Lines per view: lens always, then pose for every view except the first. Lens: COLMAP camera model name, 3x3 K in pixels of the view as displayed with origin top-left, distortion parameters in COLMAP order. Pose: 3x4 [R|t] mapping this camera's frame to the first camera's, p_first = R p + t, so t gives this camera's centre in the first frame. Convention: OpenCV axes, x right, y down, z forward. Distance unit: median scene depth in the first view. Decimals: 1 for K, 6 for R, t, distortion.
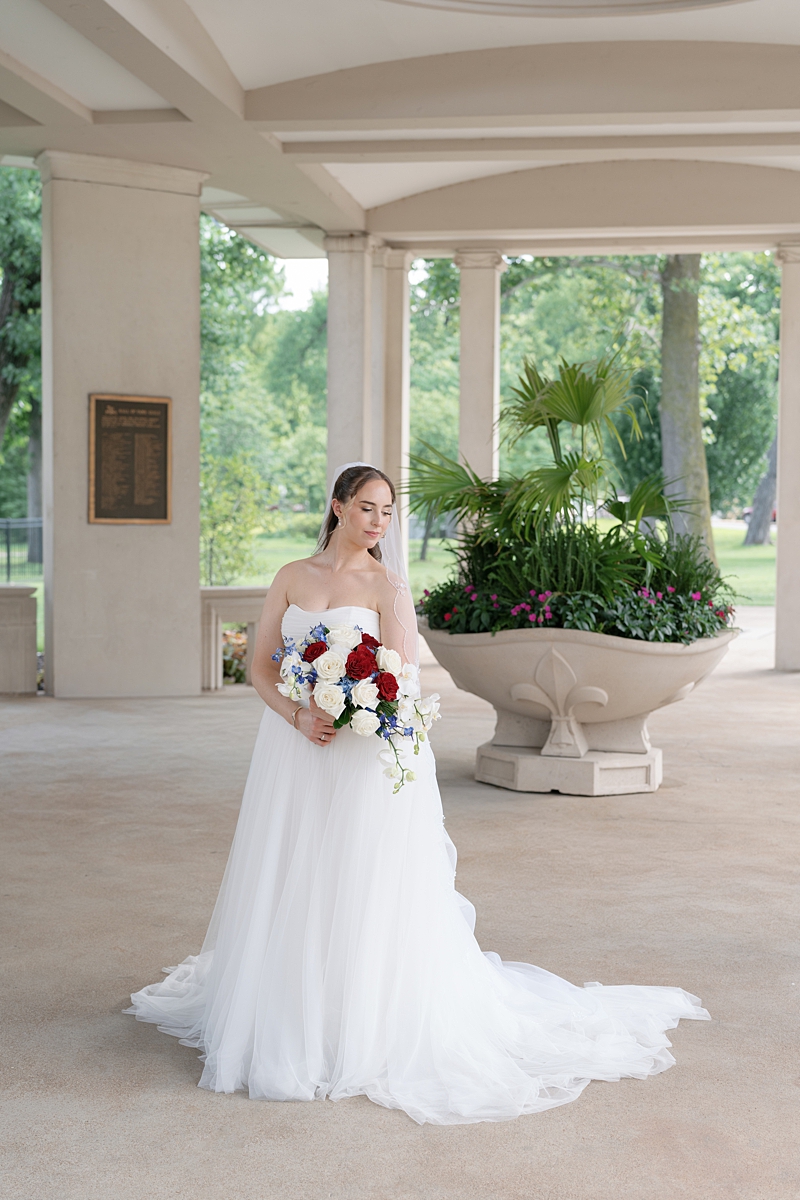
lens RADIAL K [[1893.7, 0, 400.0], [0, 1893.7, 600.0], [0, 0, 1]] dist [-0.052311, -0.016186]
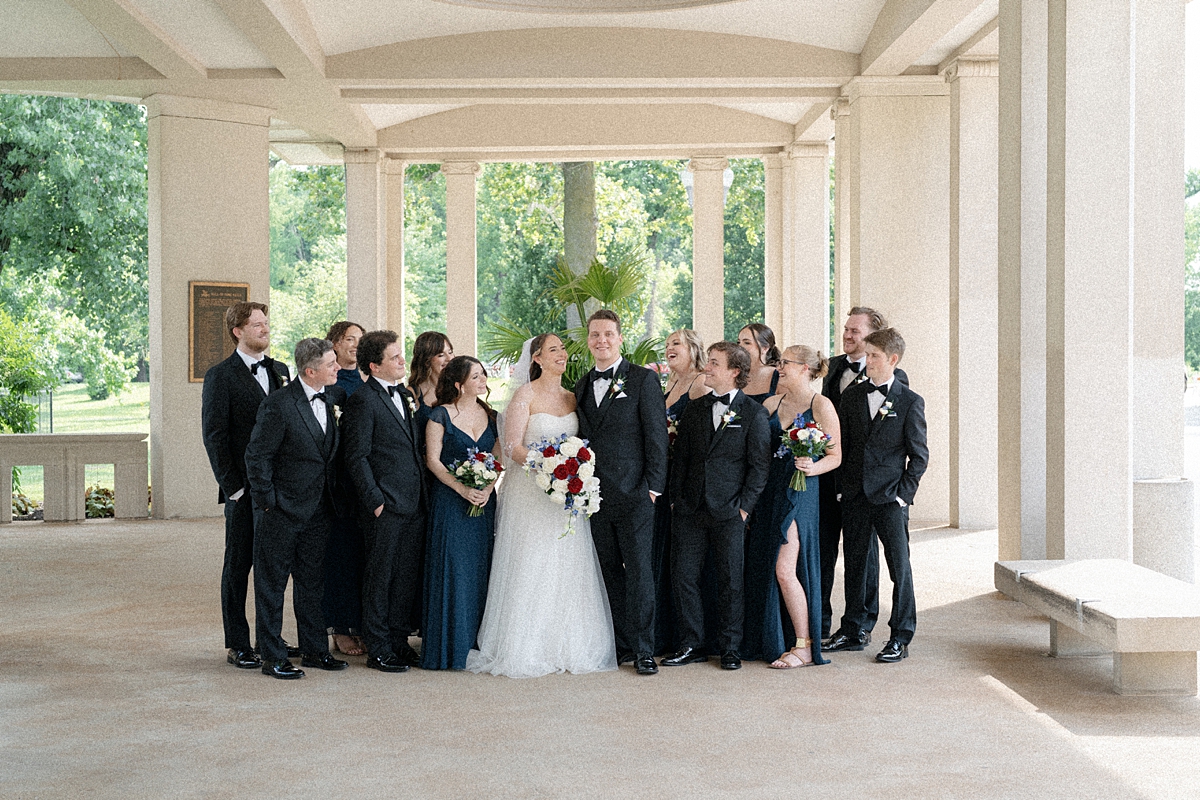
lens RADIAL K [[1893.7, 0, 600.0], [0, 1893.7, 400.0], [0, 0, 1]] dist [-0.052311, -0.016186]
pose [[0.982747, -0.026769, 0.183009, -0.122257], [0.032804, 0.999011, -0.030024, 0.018207], [-0.182025, 0.035510, 0.982653, -0.294761]]
